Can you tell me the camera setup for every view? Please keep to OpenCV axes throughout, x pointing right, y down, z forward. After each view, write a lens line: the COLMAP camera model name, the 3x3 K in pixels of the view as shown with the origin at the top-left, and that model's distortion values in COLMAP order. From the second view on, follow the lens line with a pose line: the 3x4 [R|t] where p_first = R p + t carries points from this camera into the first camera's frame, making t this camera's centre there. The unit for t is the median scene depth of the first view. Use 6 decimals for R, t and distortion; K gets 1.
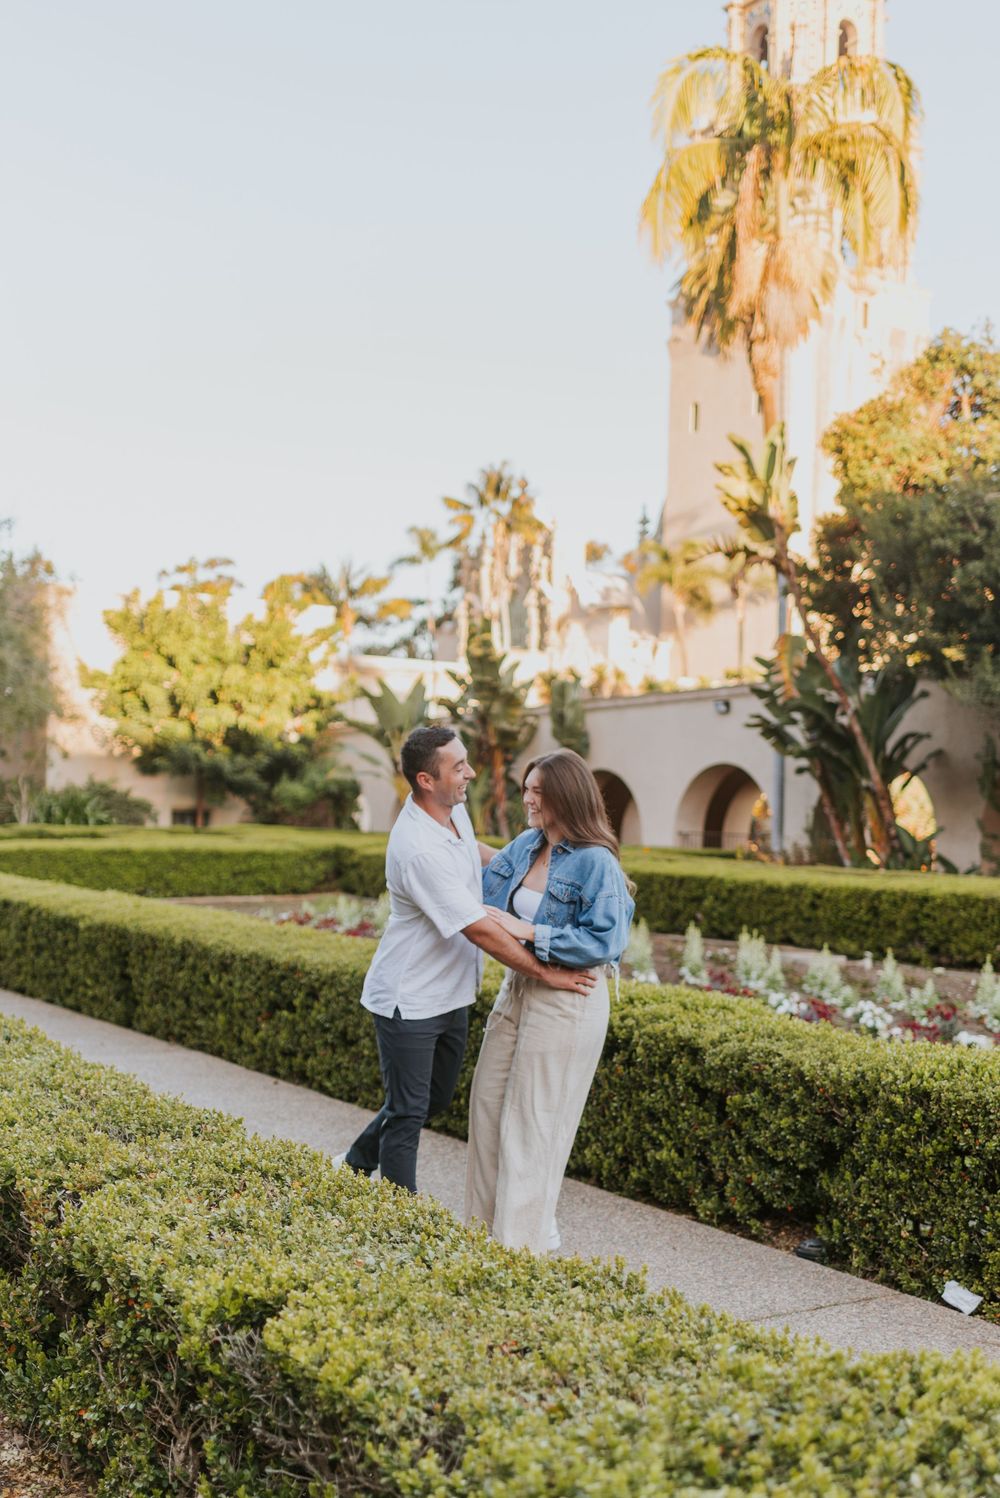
lens RADIAL K [[1382.4, 0, 592.7], [0, 1382.4, 758.1], [0, 0, 1]] dist [0.012496, -0.001290]
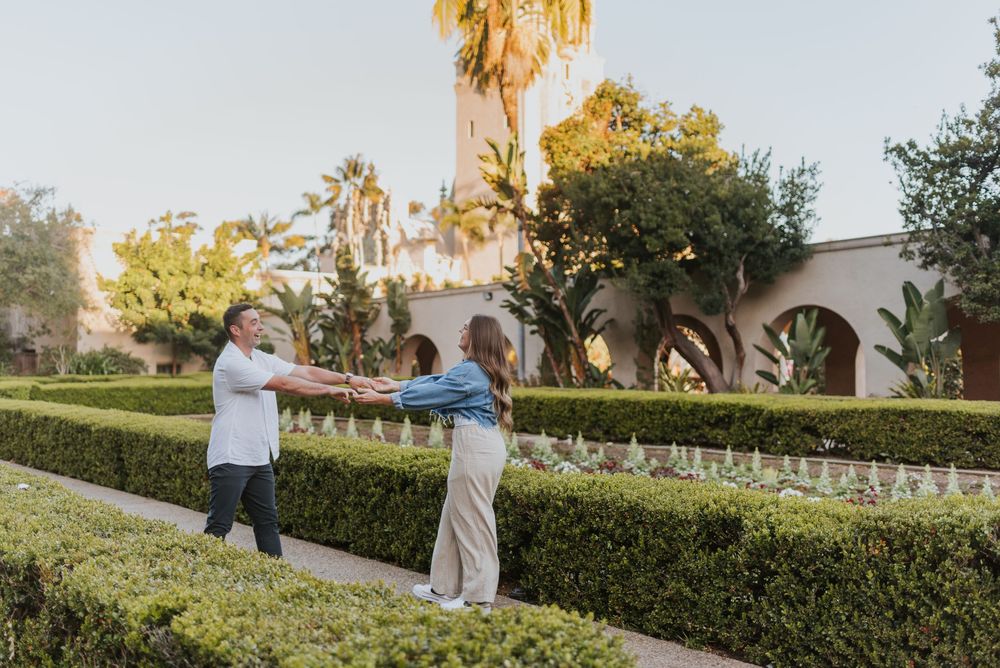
lens RADIAL K [[922.8, 0, 590.3], [0, 922.8, 334.4], [0, 0, 1]] dist [0.012496, -0.001290]
pose [[0.995895, -0.014566, 0.089335, 0.121795], [0.018086, 0.999086, -0.038728, 0.059108], [-0.088689, 0.040185, 0.995248, -0.154482]]
